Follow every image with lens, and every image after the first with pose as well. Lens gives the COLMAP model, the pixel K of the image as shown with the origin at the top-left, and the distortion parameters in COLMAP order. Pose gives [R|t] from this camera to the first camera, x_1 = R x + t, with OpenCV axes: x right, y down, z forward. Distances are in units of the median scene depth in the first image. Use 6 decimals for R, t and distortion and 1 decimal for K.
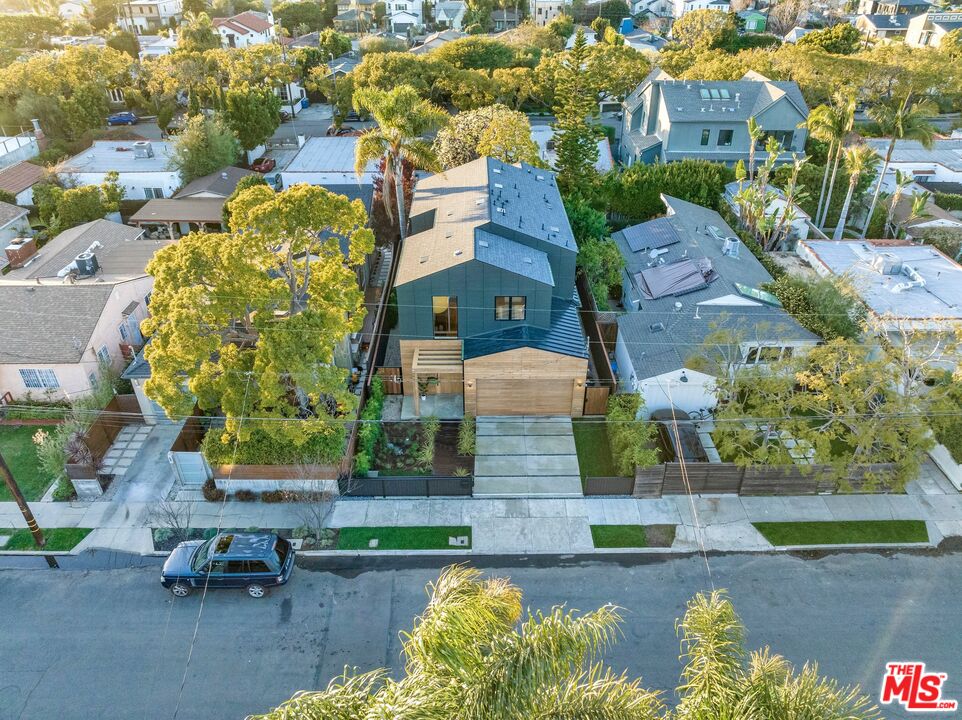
lens RADIAL K [[669.3, 0, 481.0], [0, 669.3, 360.0], [0, 0, 1]] dist [-0.035106, 0.002607]
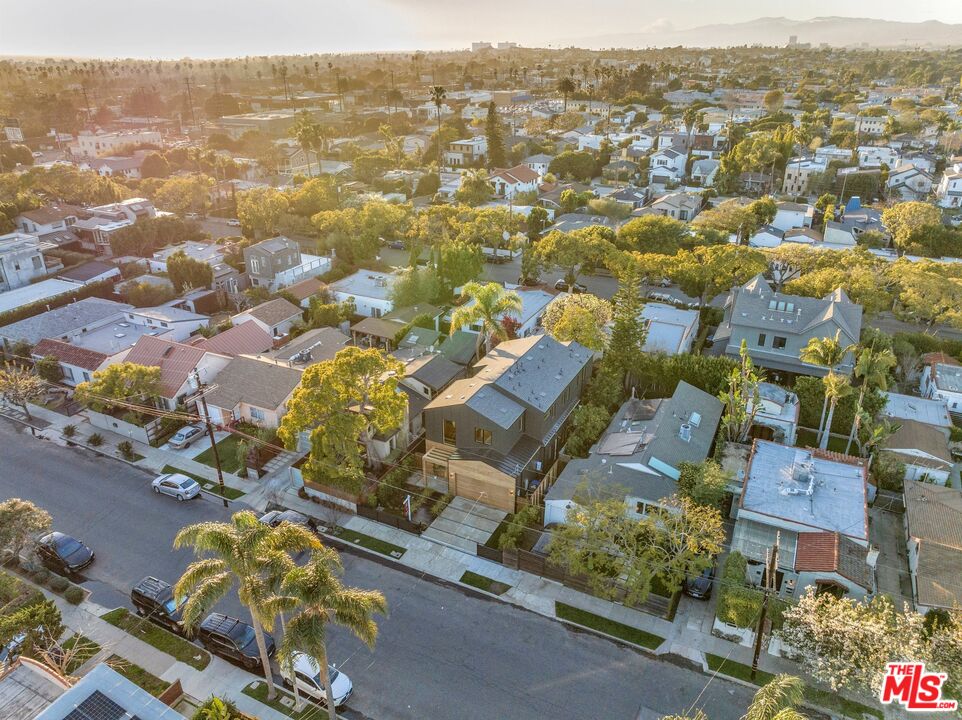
lens RADIAL K [[669.3, 0, 481.0], [0, 669.3, 360.0], [0, 0, 1]] dist [-0.035106, 0.002607]
pose [[0.893342, 0.189212, -0.407601, 0.663342], [-0.244645, 0.965616, -0.087943, -0.110697], [0.376947, 0.178280, 0.908915, -0.534159]]
